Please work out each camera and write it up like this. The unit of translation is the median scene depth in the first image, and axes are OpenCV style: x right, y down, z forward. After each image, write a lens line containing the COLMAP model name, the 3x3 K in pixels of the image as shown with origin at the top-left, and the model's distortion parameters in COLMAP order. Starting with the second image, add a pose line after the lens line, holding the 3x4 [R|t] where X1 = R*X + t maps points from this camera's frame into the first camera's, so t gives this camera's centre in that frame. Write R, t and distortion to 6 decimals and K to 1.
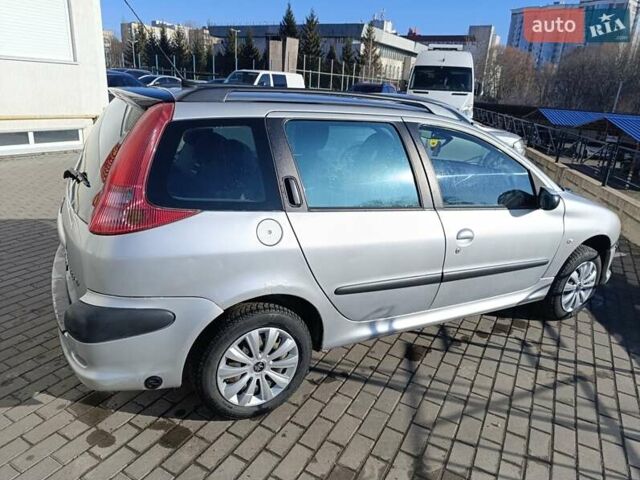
lens RADIAL K [[437.6, 0, 320.0], [0, 437.6, 240.0], [0, 0, 1]] dist [0.005714, -0.004415]
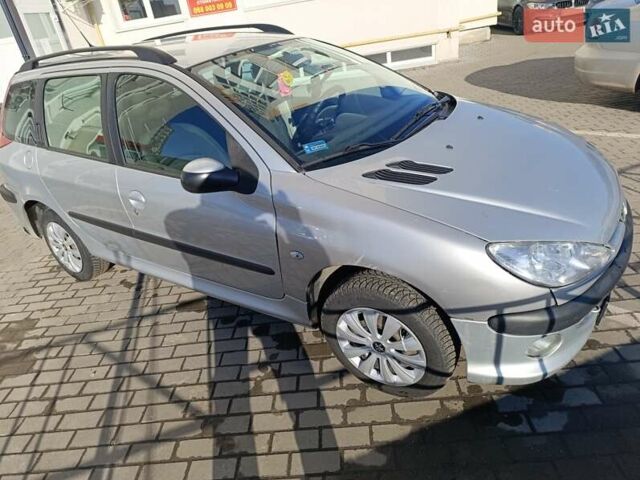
lens RADIAL K [[421.3, 0, 320.0], [0, 421.3, 240.0], [0, 0, 1]] dist [0.023574, 0.001020]
pose [[0.468098, 0.311131, -0.827092, 1.070524], [-0.119950, 0.949676, 0.289357, -0.203493], [0.875498, -0.036237, 0.481862, 0.733455]]
